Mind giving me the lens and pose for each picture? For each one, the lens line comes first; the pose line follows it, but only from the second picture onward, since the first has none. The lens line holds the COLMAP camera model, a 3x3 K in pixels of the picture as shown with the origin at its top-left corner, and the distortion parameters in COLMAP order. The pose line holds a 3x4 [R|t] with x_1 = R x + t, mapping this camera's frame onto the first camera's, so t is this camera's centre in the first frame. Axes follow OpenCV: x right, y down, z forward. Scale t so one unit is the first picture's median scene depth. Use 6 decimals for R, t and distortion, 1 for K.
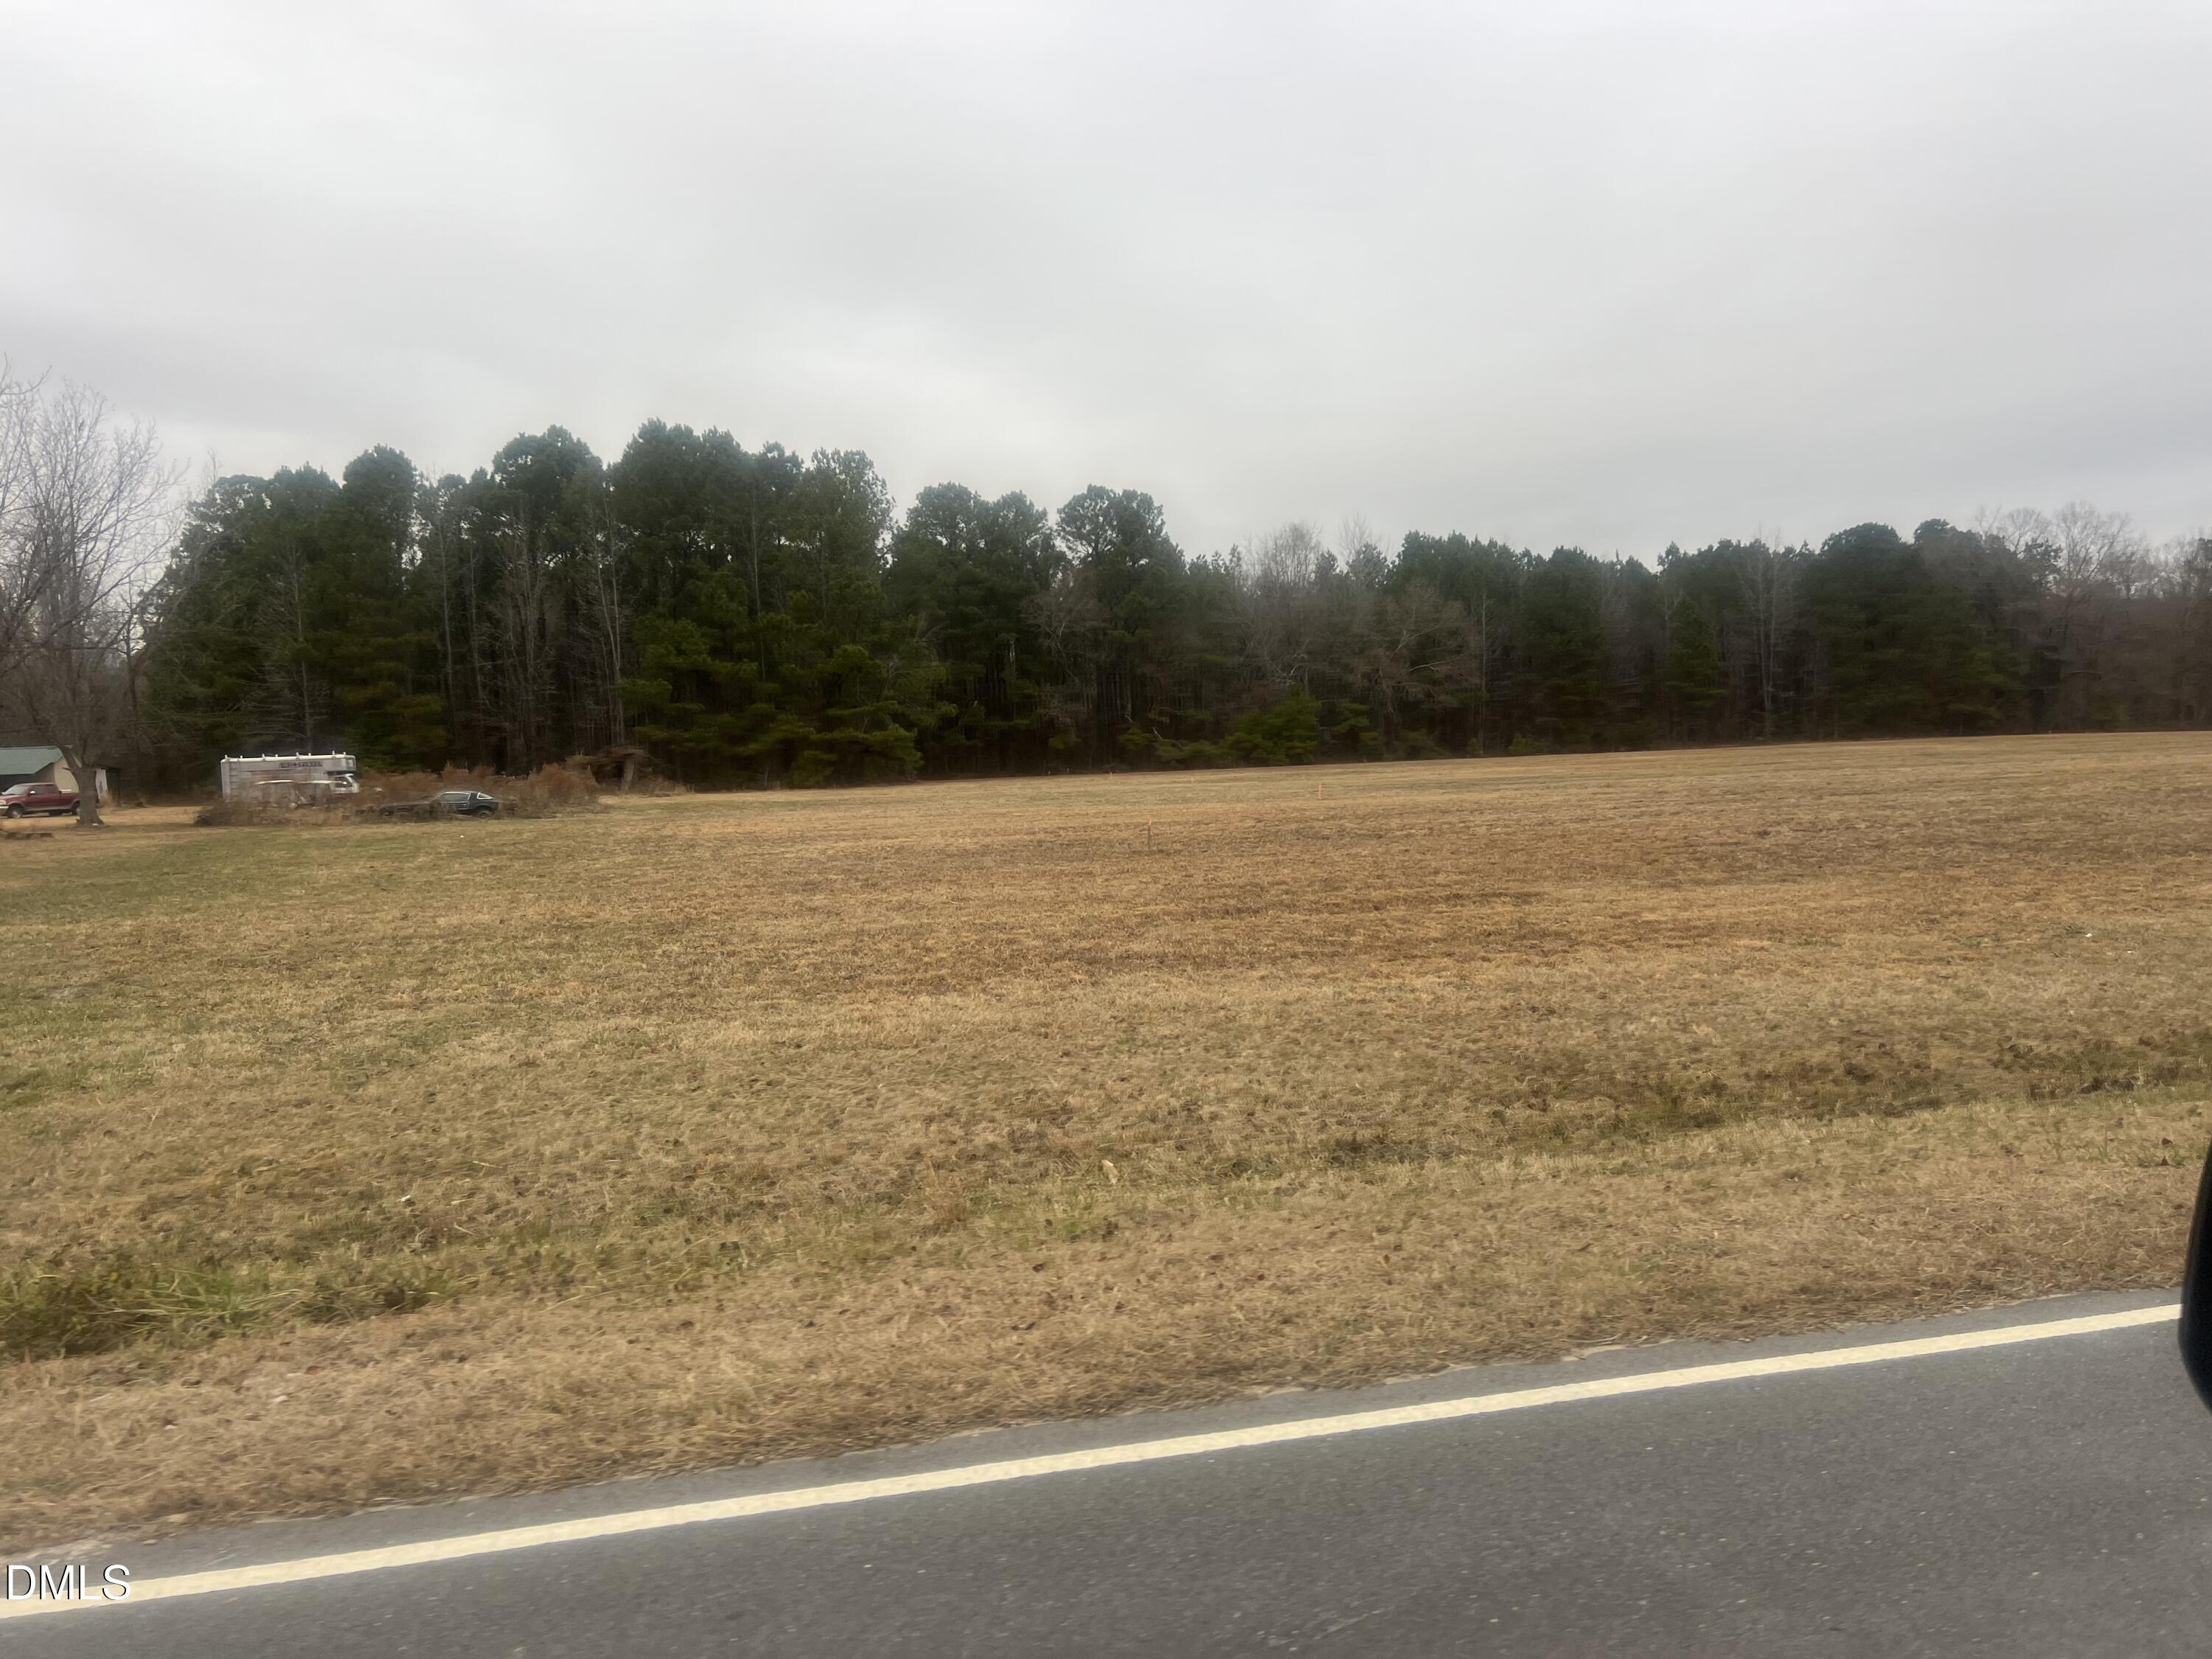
lens RADIAL K [[1589.1, 0, 1061.8], [0, 1589.1, 836.8], [0, 0, 1]] dist [0.046264, -0.045954]
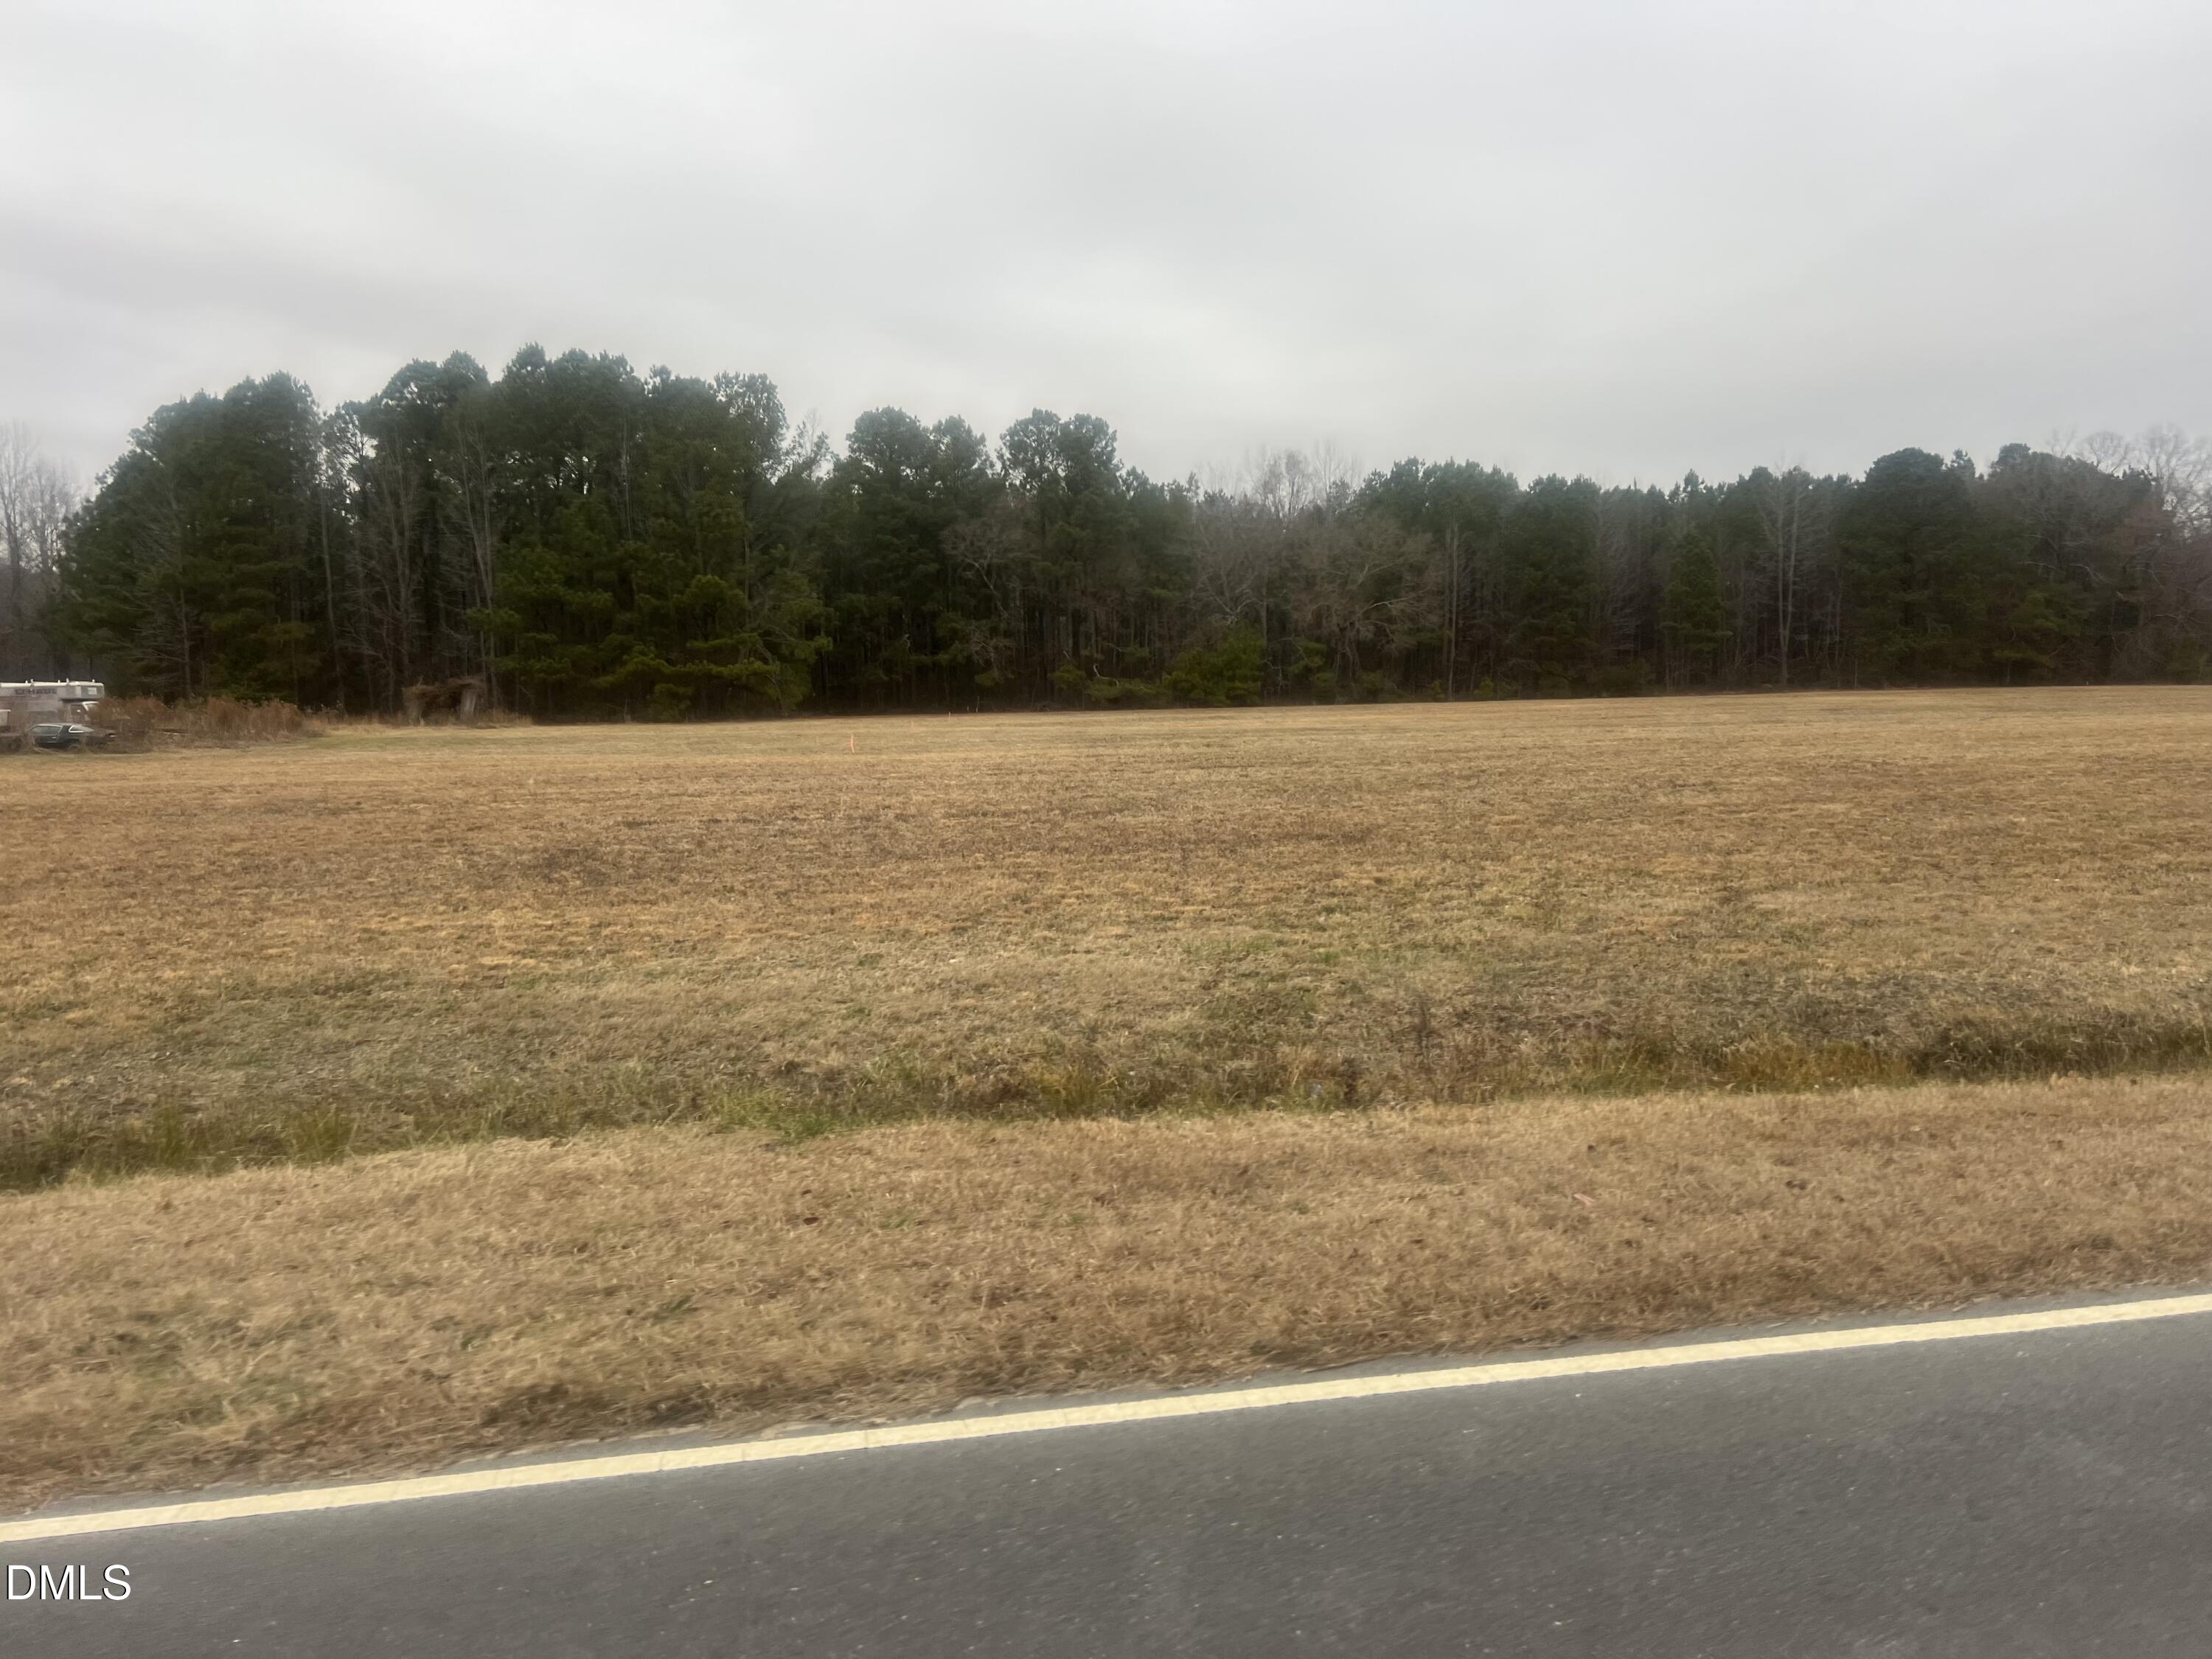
lens RADIAL K [[1589.1, 0, 1079.6], [0, 1589.1, 825.1], [0, 0, 1]] dist [0.046264, -0.045954]
pose [[0.992328, 0.027462, -0.120547, 0.167271], [-0.022916, 0.998979, 0.038939, -0.008669], [0.121493, -0.035878, 0.991944, 0.041560]]
